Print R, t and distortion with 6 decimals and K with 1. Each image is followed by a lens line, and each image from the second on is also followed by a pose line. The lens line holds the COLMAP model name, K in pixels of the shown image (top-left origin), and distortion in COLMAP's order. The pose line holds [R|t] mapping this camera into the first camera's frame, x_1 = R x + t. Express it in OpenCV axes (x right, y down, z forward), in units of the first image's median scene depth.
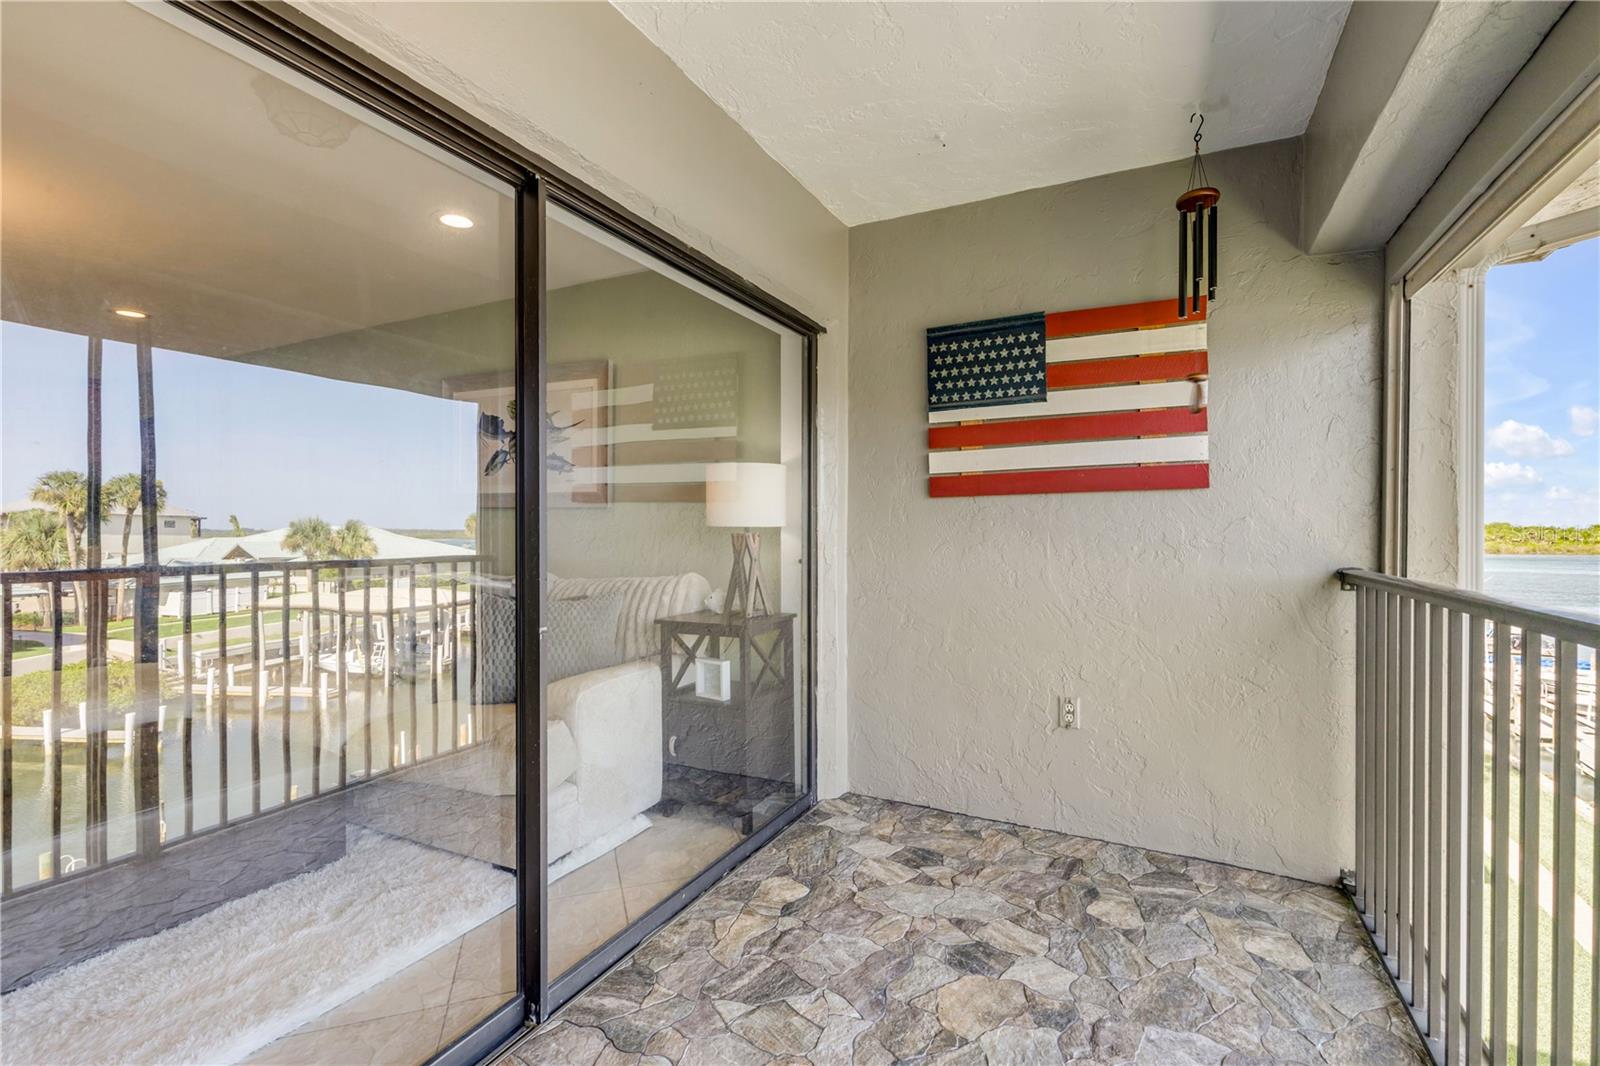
lens RADIAL K [[720.0, 0, 795.5], [0, 720.0, 528.8], [0, 0, 1]] dist [0.006795, -0.001900]
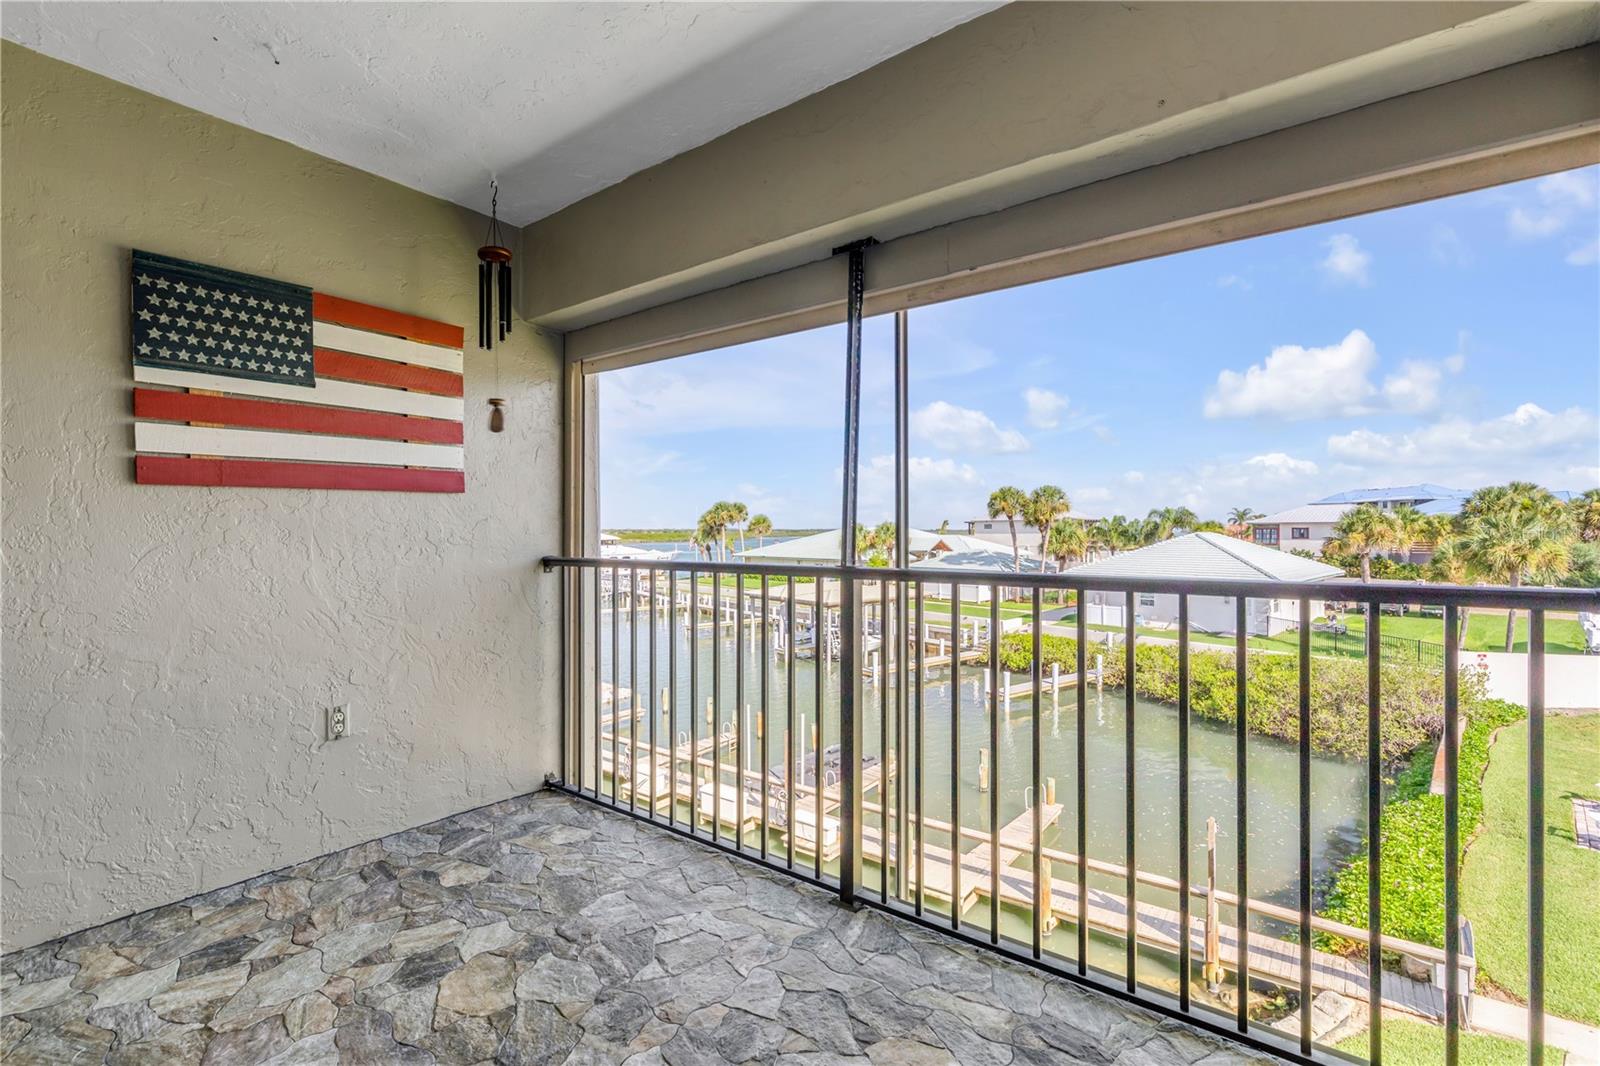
lens RADIAL K [[720.0, 0, 803.2], [0, 720.0, 530.1], [0, 0, 1]] dist [0.006795, -0.001900]
pose [[0.184104, -0.001184, 0.982906, -0.469021], [-0.001393, 0.999998, 0.001465, 0.000523], [-0.982906, -0.001638, 0.184102, 0.243592]]
